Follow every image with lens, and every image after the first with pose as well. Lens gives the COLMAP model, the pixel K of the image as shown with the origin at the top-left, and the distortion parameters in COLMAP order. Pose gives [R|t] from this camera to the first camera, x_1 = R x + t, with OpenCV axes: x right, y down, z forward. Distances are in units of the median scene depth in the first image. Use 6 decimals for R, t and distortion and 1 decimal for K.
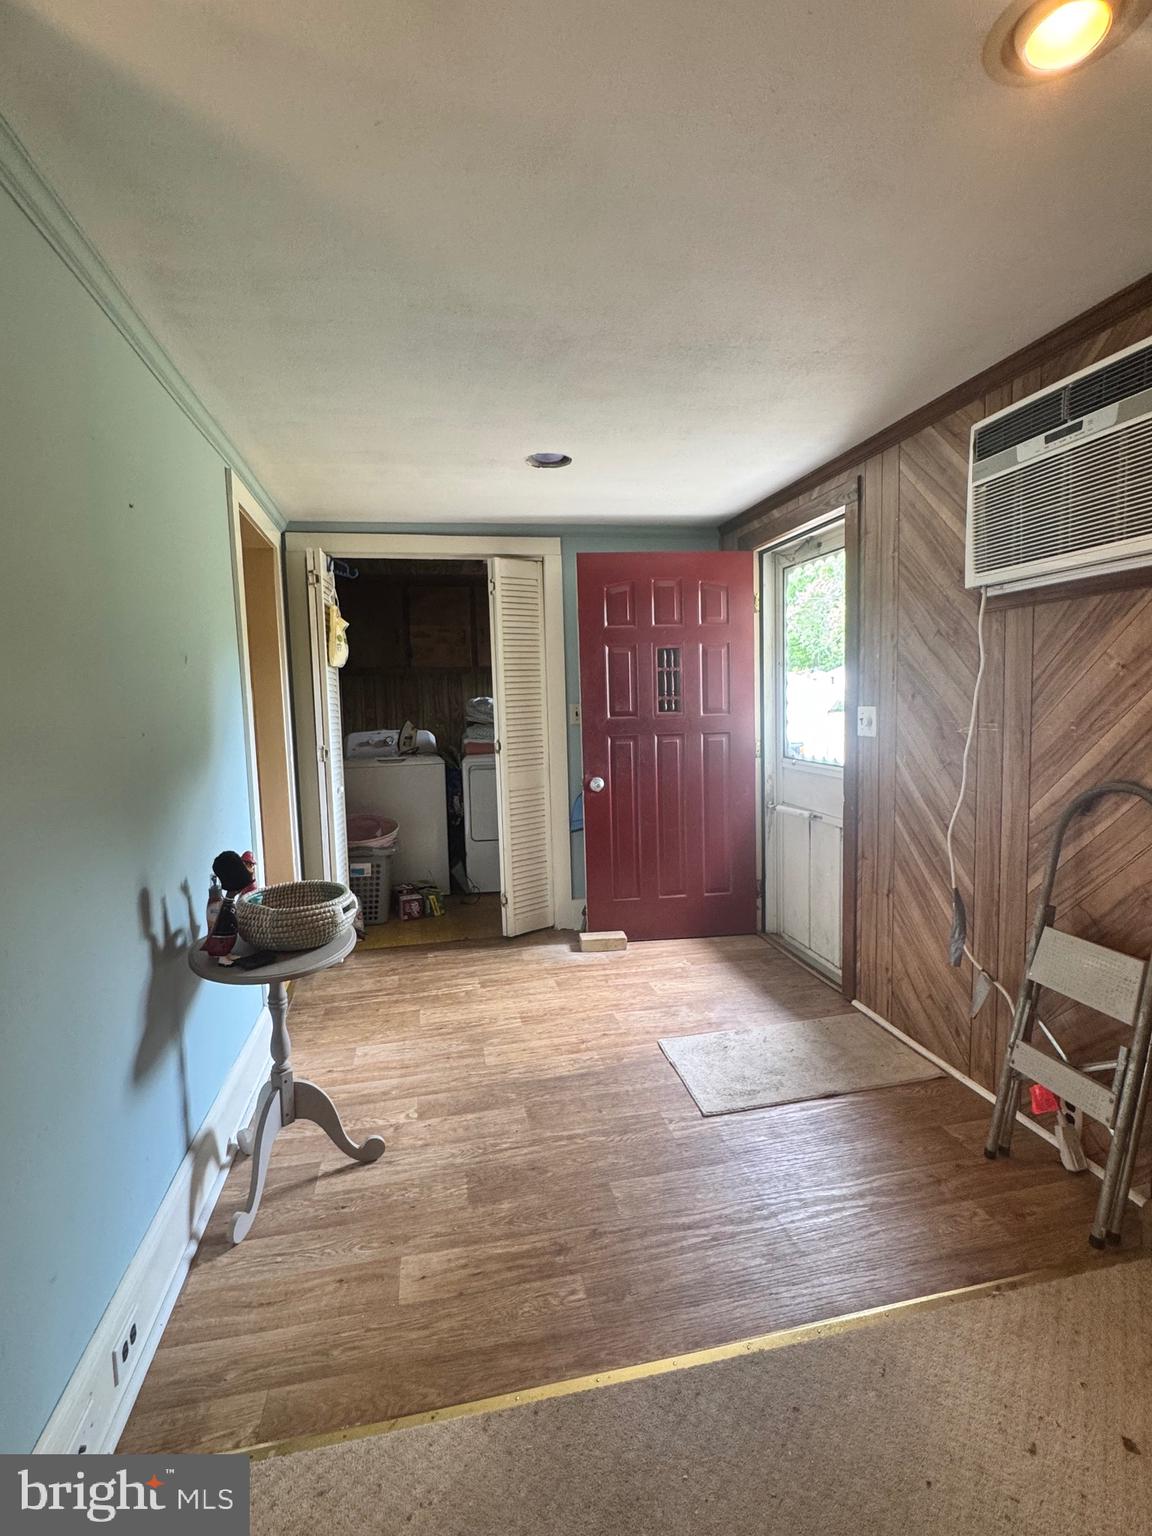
lens RADIAL K [[740.5, 0, 578.7], [0, 740.5, 764.7], [0, 0, 1]] dist [-0.005351, 0.001139]
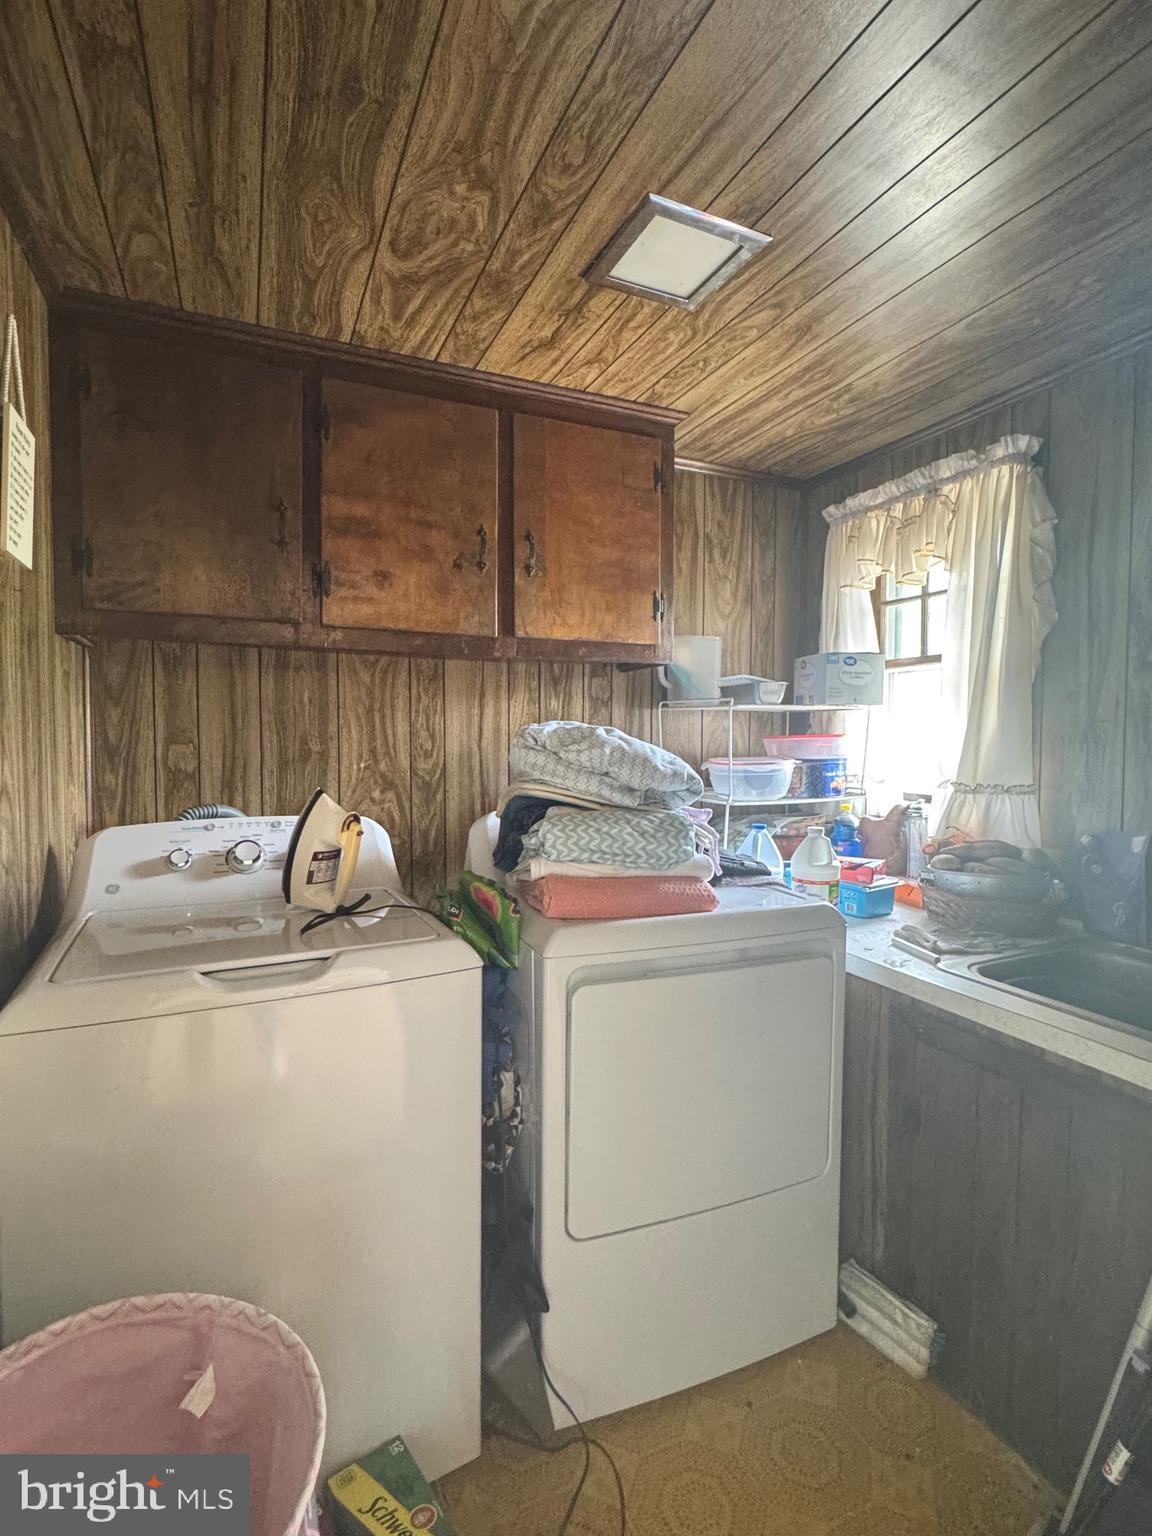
lens RADIAL K [[740.5, 0, 569.1], [0, 740.5, 771.9], [0, 0, 1]] dist [-0.005351, 0.001139]
pose [[0.976120, 0.027527, 0.215483, -0.193515], [-0.019093, 0.998972, -0.041127, -0.055742], [-0.216393, 0.036030, 0.975641, 0.677196]]
